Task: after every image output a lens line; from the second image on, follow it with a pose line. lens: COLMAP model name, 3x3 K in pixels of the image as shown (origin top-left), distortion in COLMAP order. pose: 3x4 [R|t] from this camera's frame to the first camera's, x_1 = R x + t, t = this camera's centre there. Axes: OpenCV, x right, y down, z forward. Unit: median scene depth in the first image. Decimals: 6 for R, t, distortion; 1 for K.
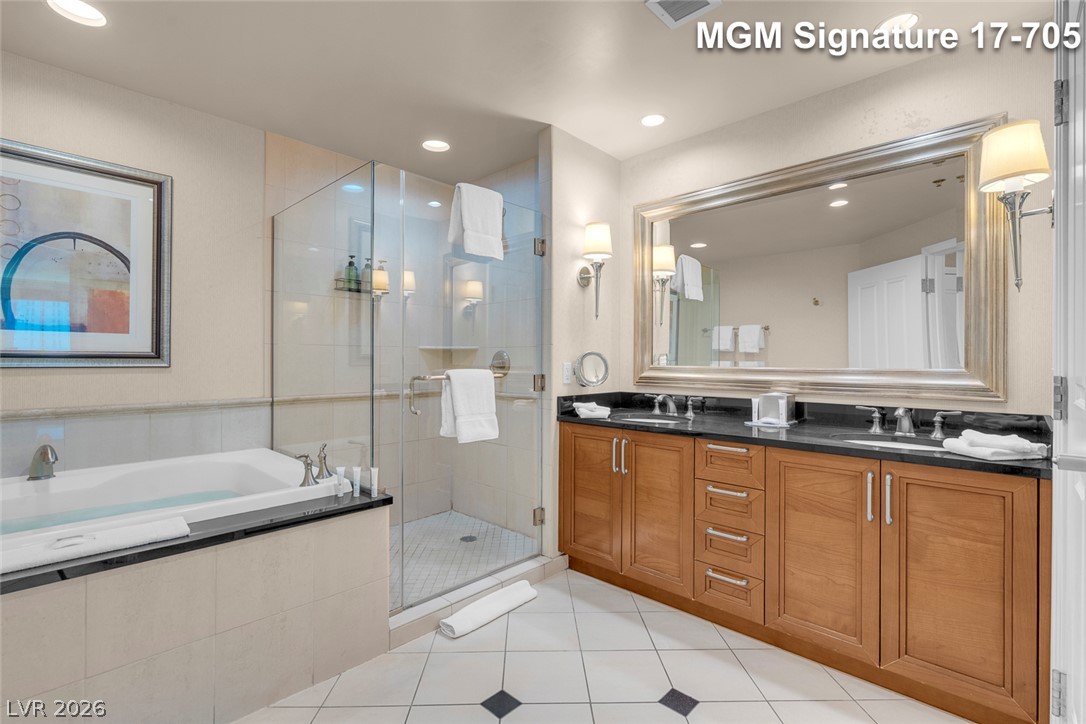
lens RADIAL K [[493.9, 0, 538.1], [0, 493.9, 359.1], [0, 0, 1]] dist [0.000163, 0.000295]
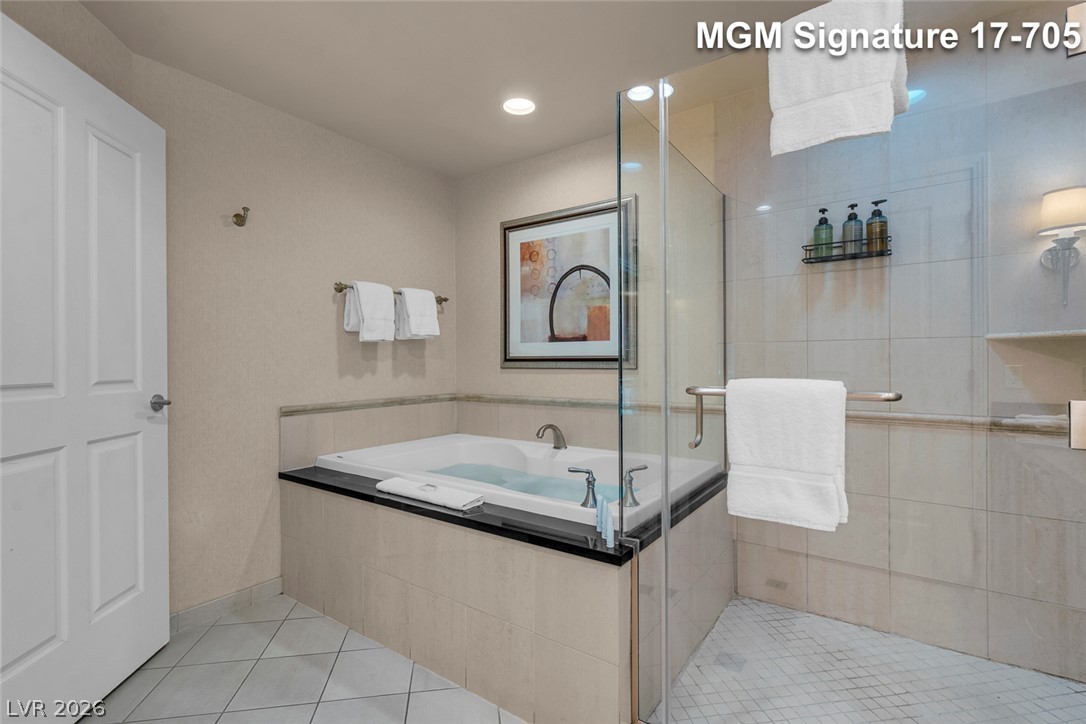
lens RADIAL K [[502.3, 0, 538.6], [0, 502.3, 360.6], [0, 0, 1]] dist [-0.002447, 0.000225]
pose [[0.136551, -0.006840, -0.990609, 0.328432], [0.007436, 0.999955, -0.005879, 0.002439], [0.990605, -0.006563, 0.136596, 0.645616]]
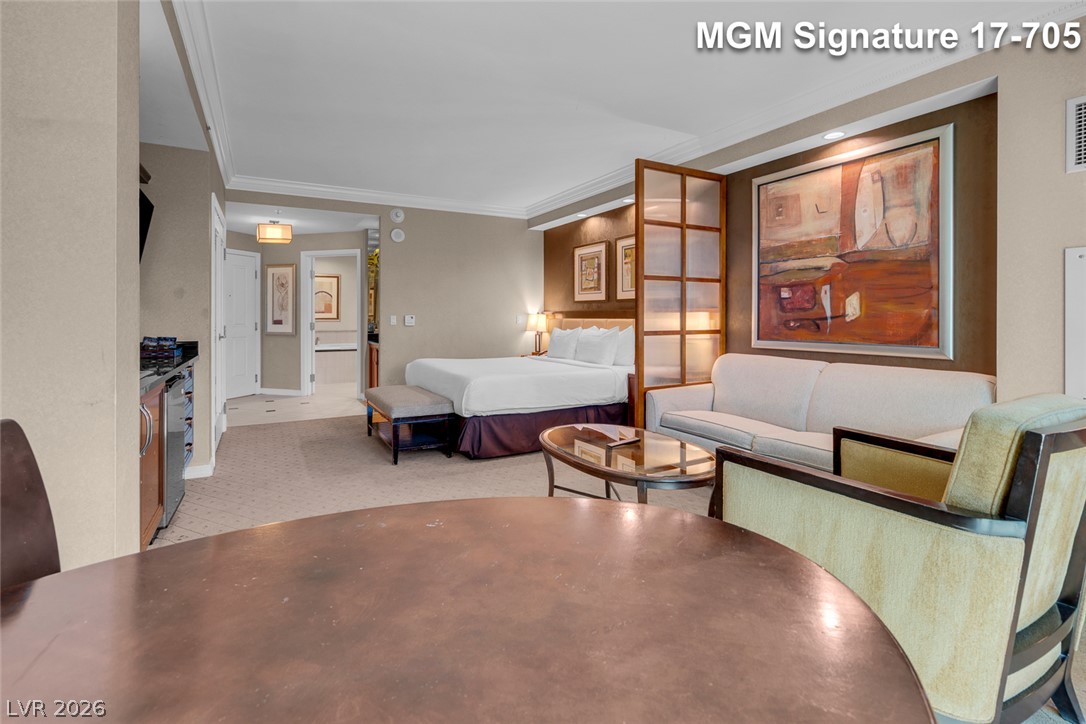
lens RADIAL K [[506.1, 0, 546.3], [0, 506.1, 314.3], [0, 0, 1]] dist [-0.012392, 0.000272]
pose [[0.956087, -0.006769, -0.293004, 2.141304], [0.006271, 0.999977, -0.002640, -0.019338], [0.293015, 0.000686, 0.956108, -2.537856]]
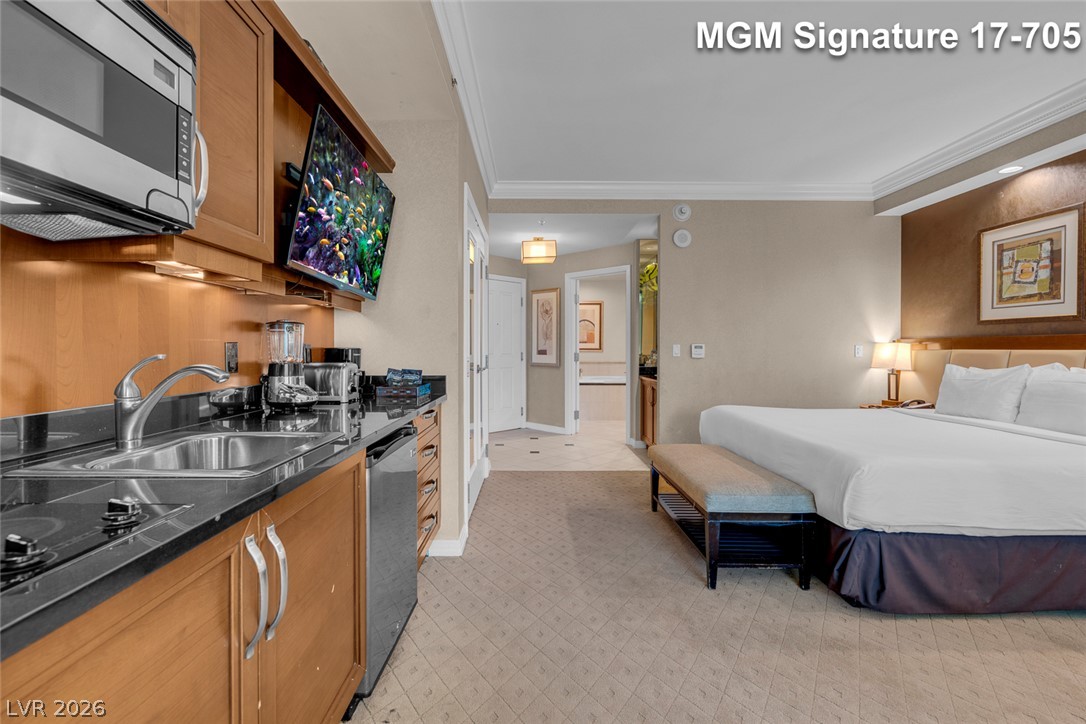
lens RADIAL K [[492.9, 0, 537.8], [0, 492.9, 354.9], [0, 0, 1]] dist [-0.018649, -0.000188]
pose [[0.698354, 0.007155, -0.715717, 1.622826], [0.002537, 0.999919, 0.012471, -0.008779], [0.715748, -0.010525, 0.698280, -2.012514]]
